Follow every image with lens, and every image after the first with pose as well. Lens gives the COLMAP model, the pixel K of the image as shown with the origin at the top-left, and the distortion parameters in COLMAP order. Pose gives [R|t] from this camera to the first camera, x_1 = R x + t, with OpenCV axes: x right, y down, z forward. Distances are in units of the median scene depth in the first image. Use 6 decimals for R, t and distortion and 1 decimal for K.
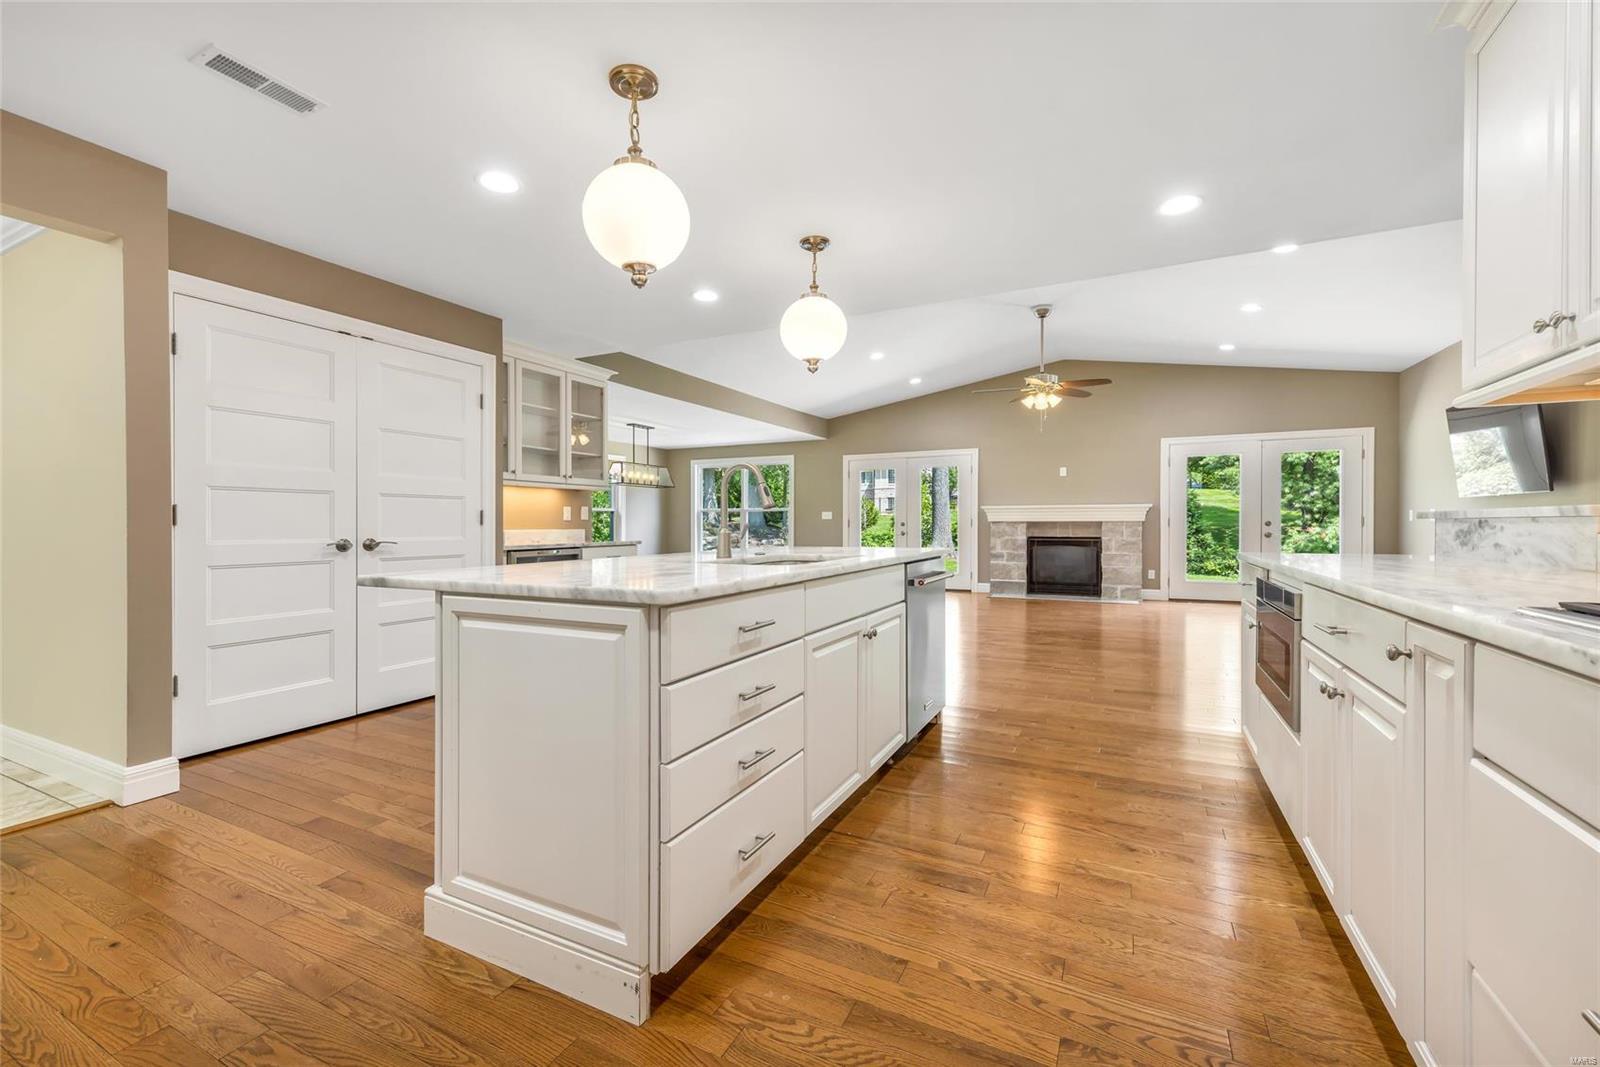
lens RADIAL K [[629.0, 0, 799.0], [0, 629.0, 514.5], [0, 0, 1]] dist [0.004597, 0.000559]
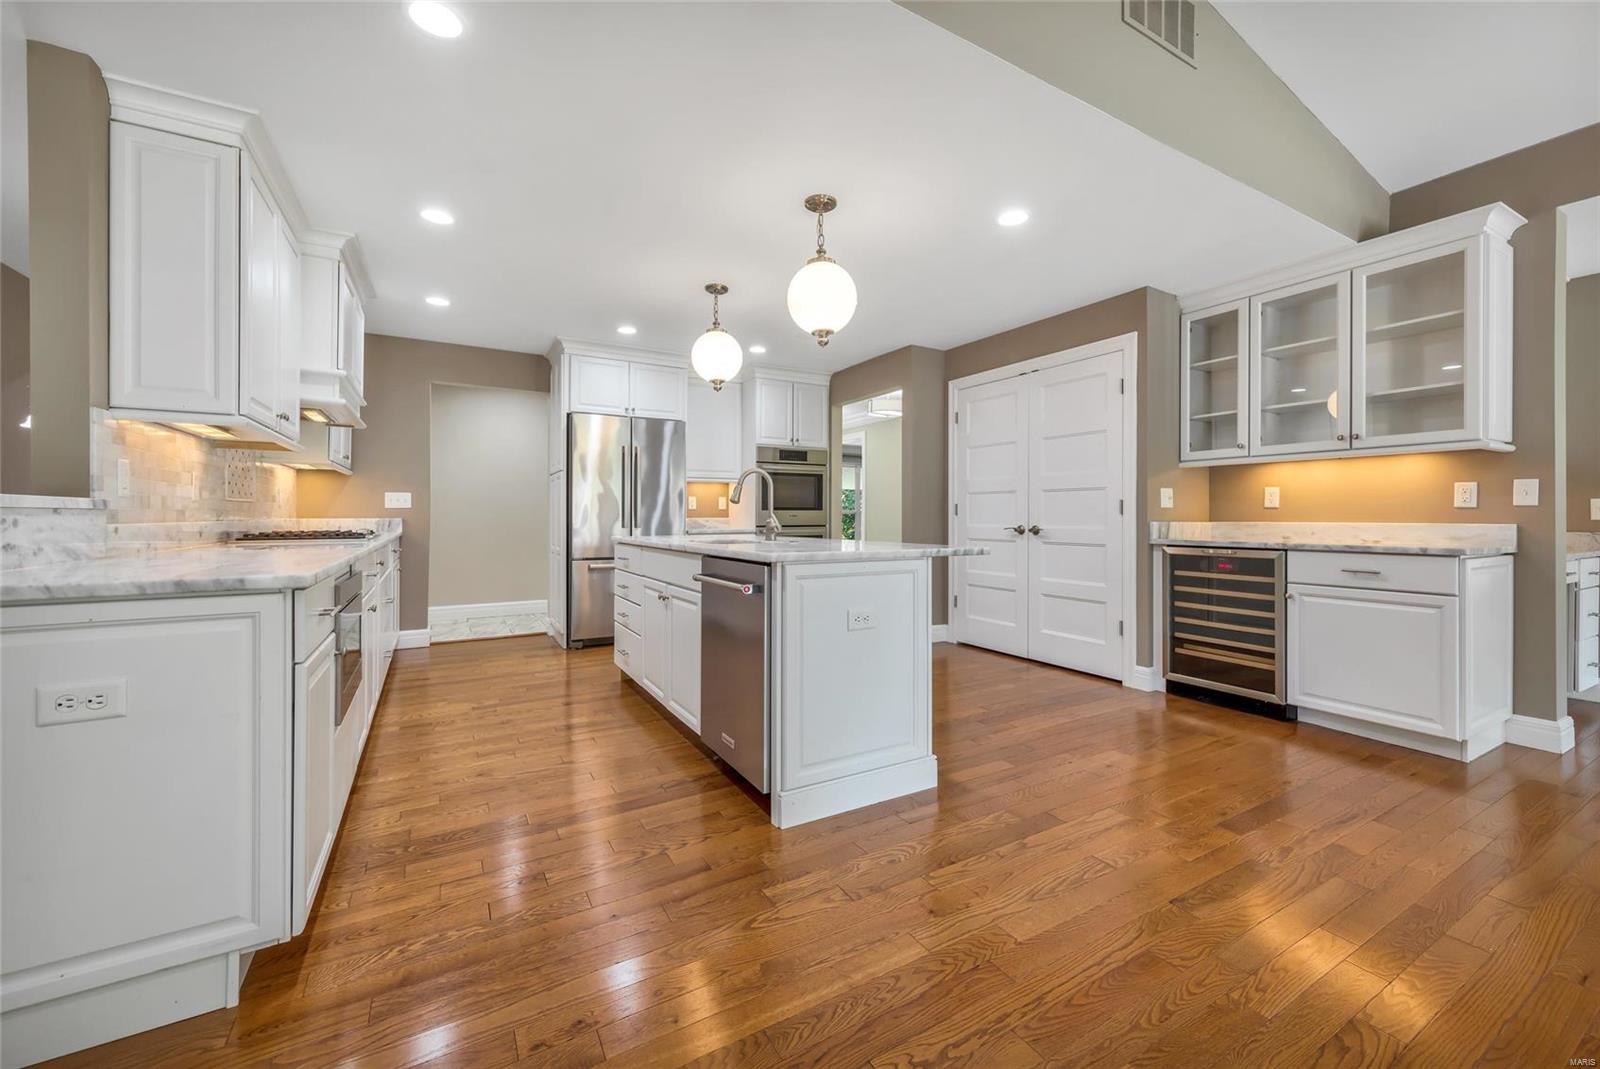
lens RADIAL K [[629.0, 0, 811.2], [0, 629.0, 514.2], [0, 0, 1]] dist [0.004597, 0.000559]
pose [[-0.538465, 0.000314, -0.842648, 0.286923], [0.014299, 0.999859, -0.008765, 0.007085], [0.842527, -0.016769, -0.538394, 0.524200]]
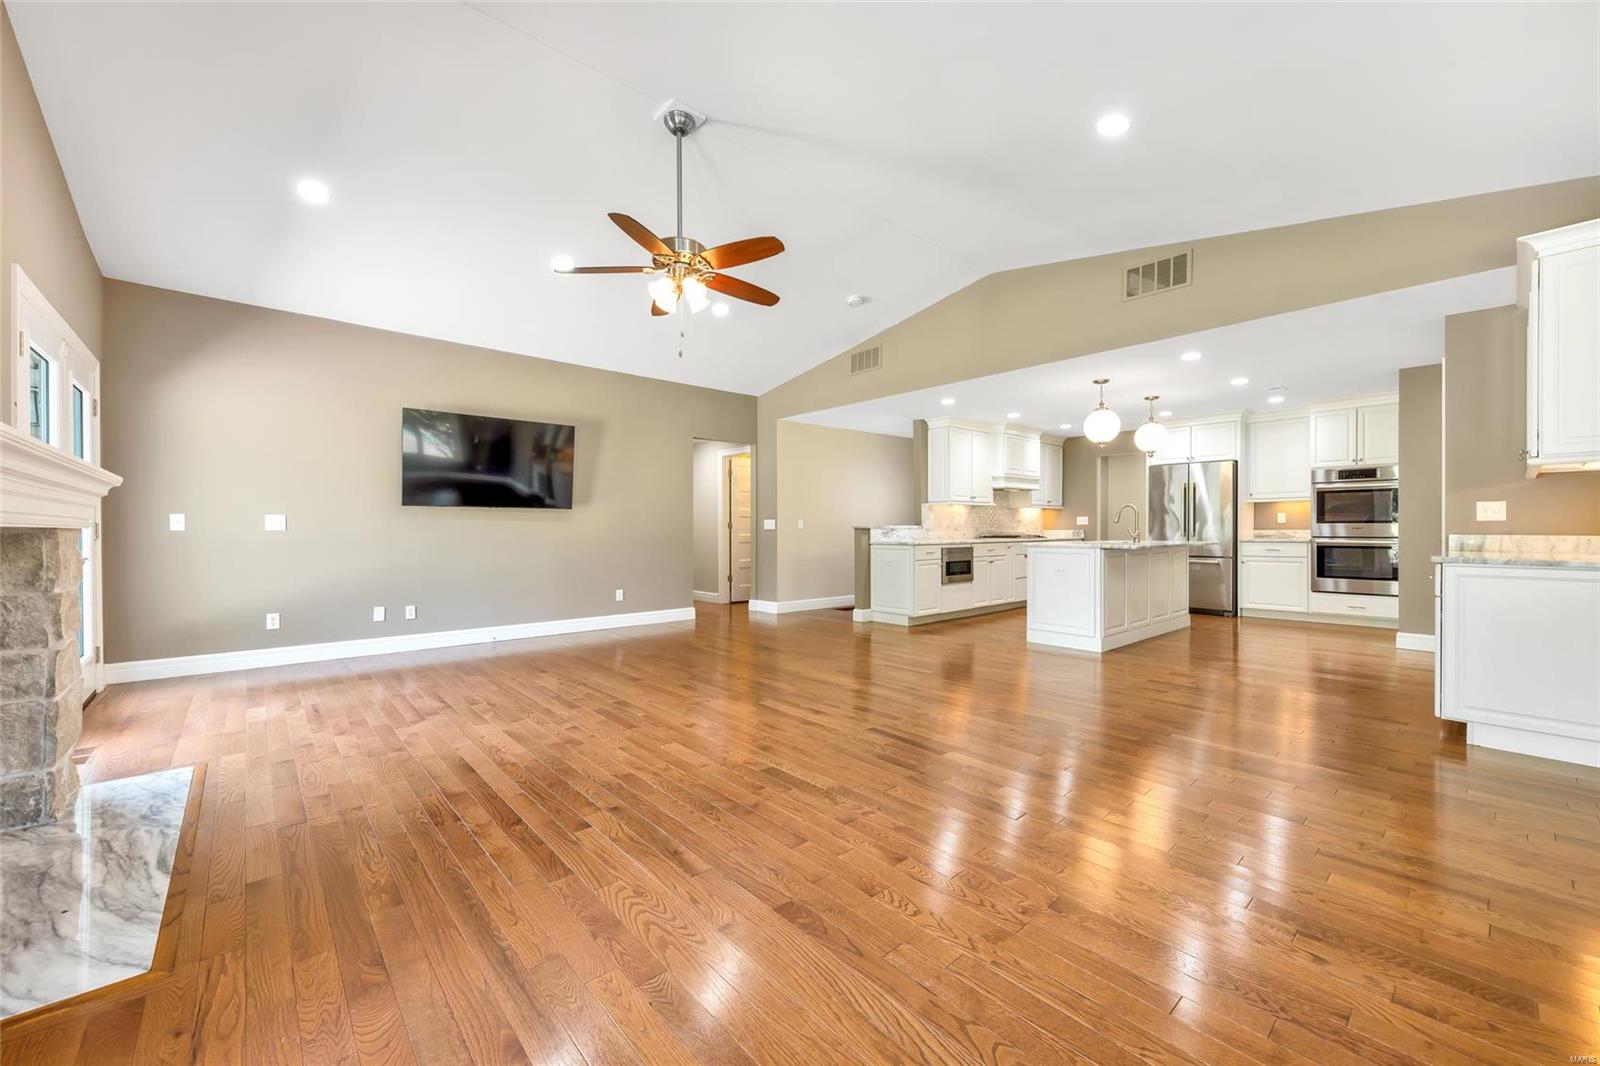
lens RADIAL K [[629.0, 0, 789.9], [0, 629.0, 527.5], [0, 0, 1]] dist [0.004597, 0.000559]
pose [[-0.927146, 0.007070, 0.374634, 0.070841], [0.000855, 0.999859, -0.016752, 0.014234], [-0.374700, -0.015211, -0.927021, 1.113852]]
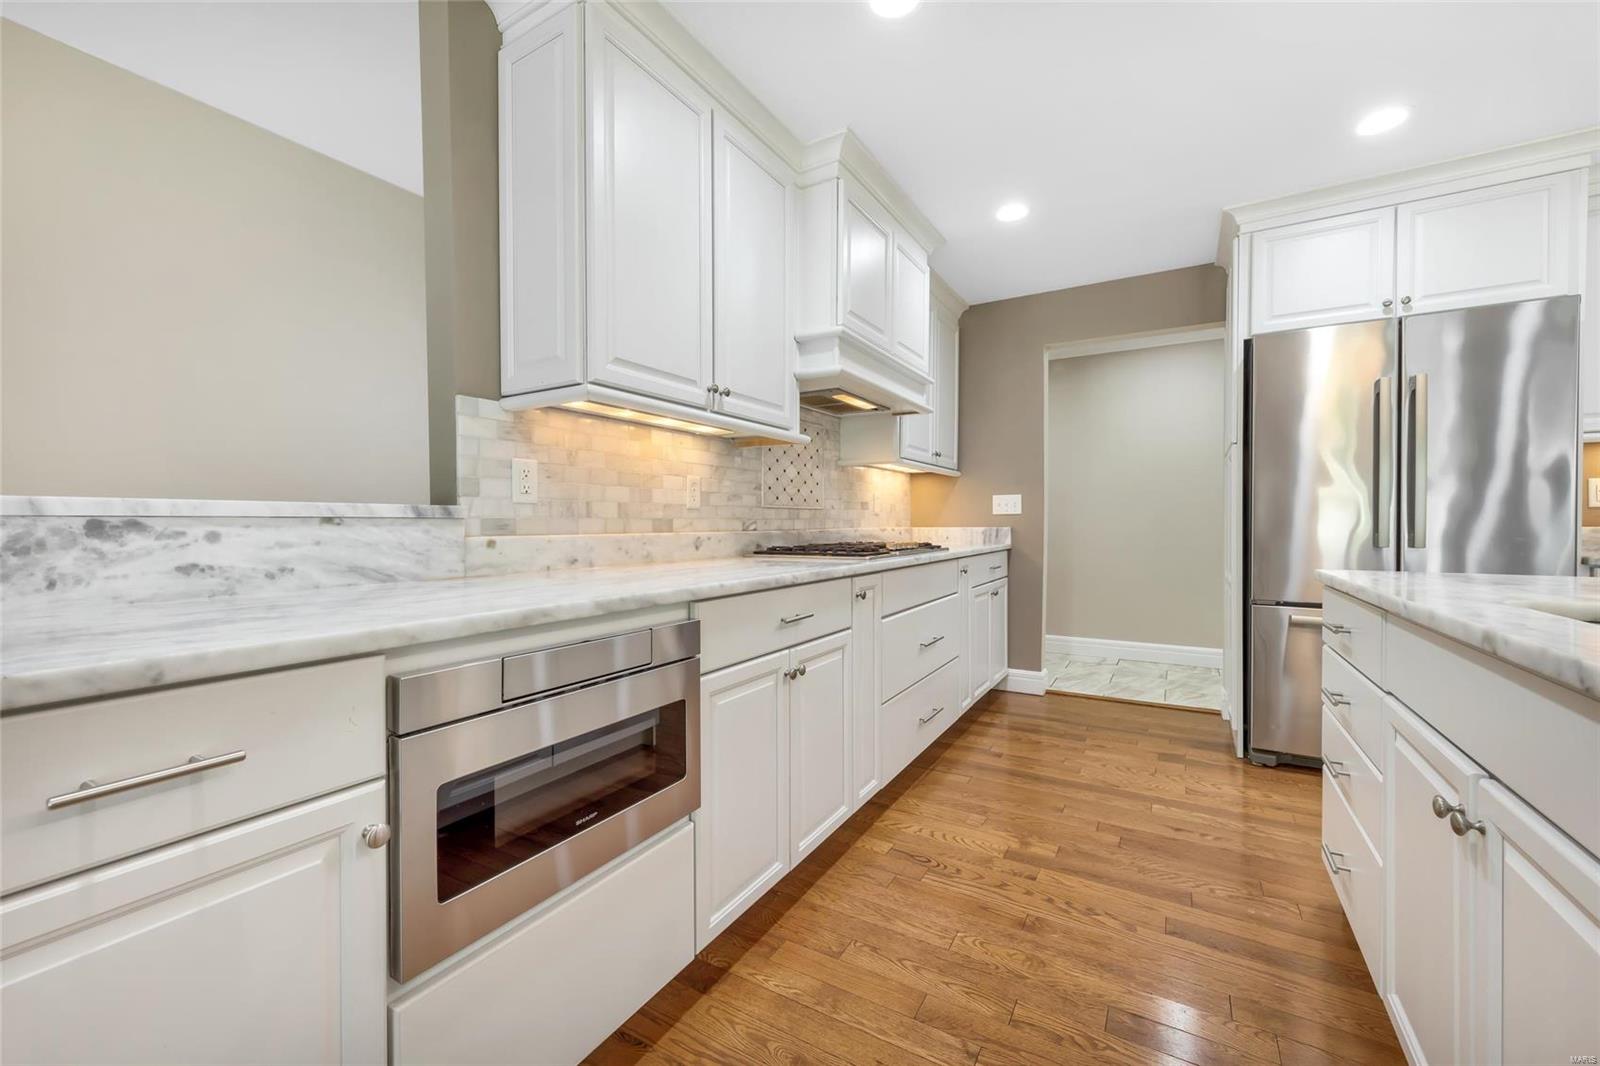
lens RADIAL K [[629.0, 0, 783.0], [0, 629.0, 530.2], [0, 0, 1]] dist [0.004597, 0.000559]
pose [[-0.996125, 0.004553, 0.087829, 0.126619], [0.004028, 0.999973, -0.006149, 0.004724], [-0.087854, -0.005771, -0.996117, 0.367215]]
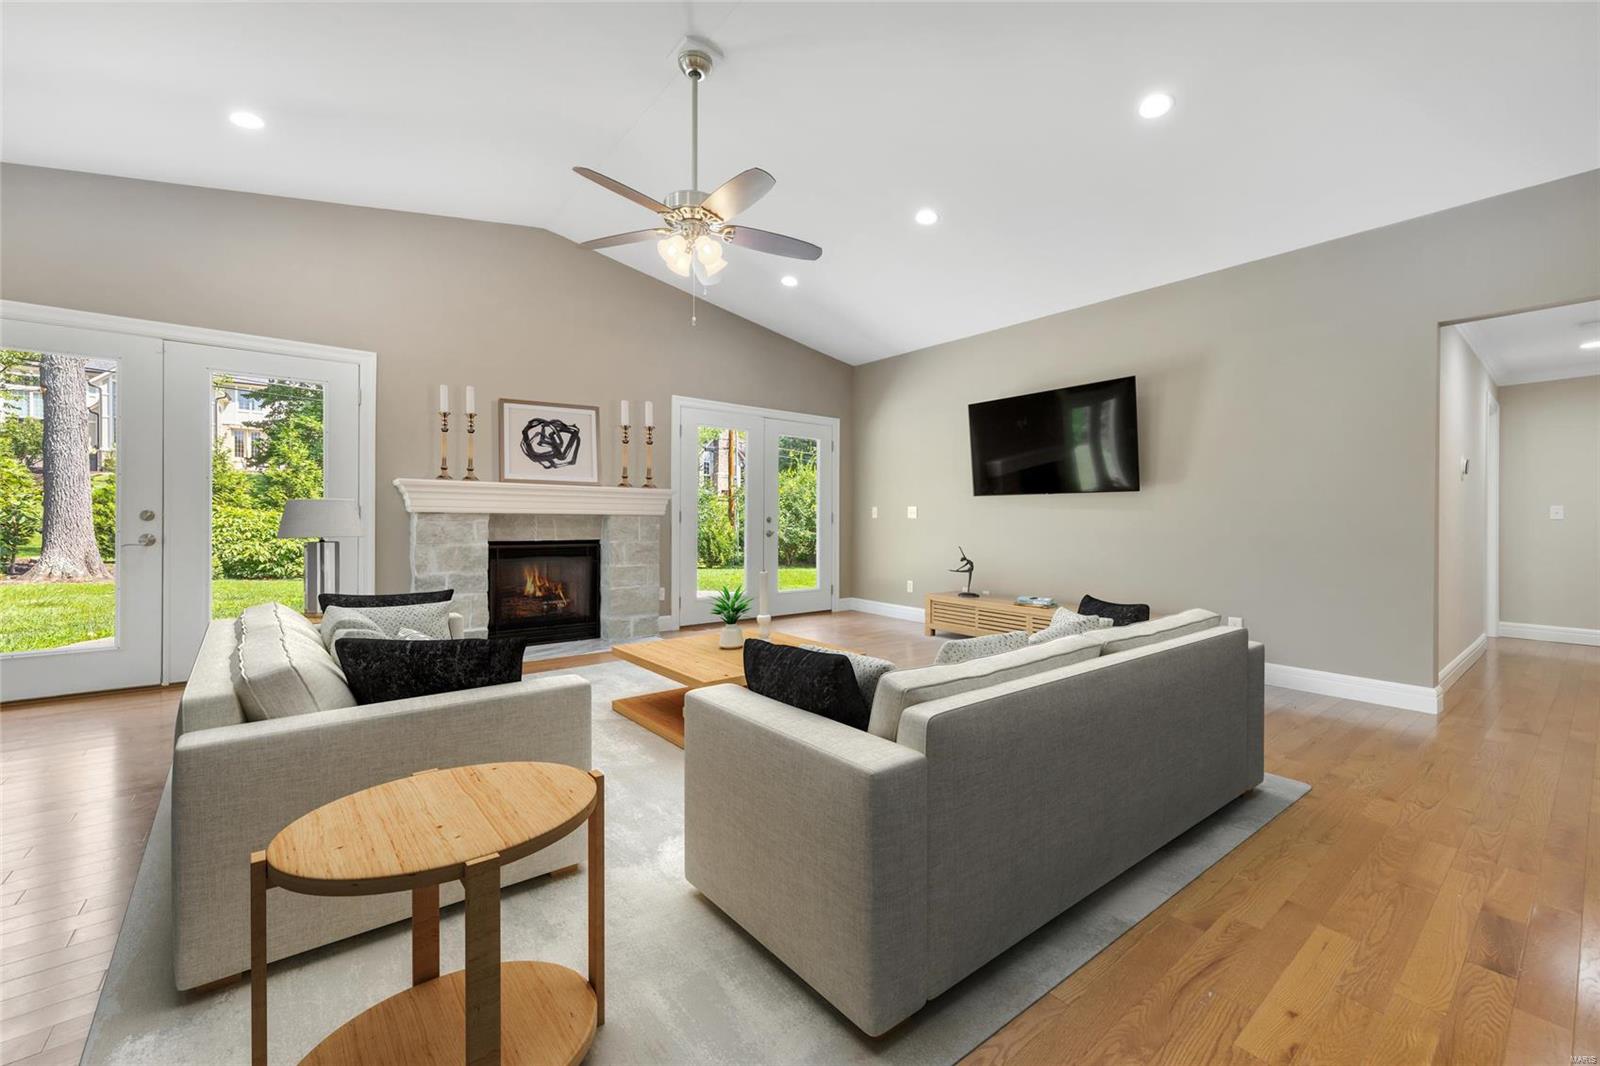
lens RADIAL K [[629.0, 0, 794.3], [0, 629.0, 521.4], [0, 0, 1]] dist [0.004597, 0.000559]
pose [[0.426105, 0.004531, 0.904662, 0.002165], [-0.023613, 0.999702, 0.006115, 0.009160], [-0.904366, -0.023967, 0.426085, 0.564009]]
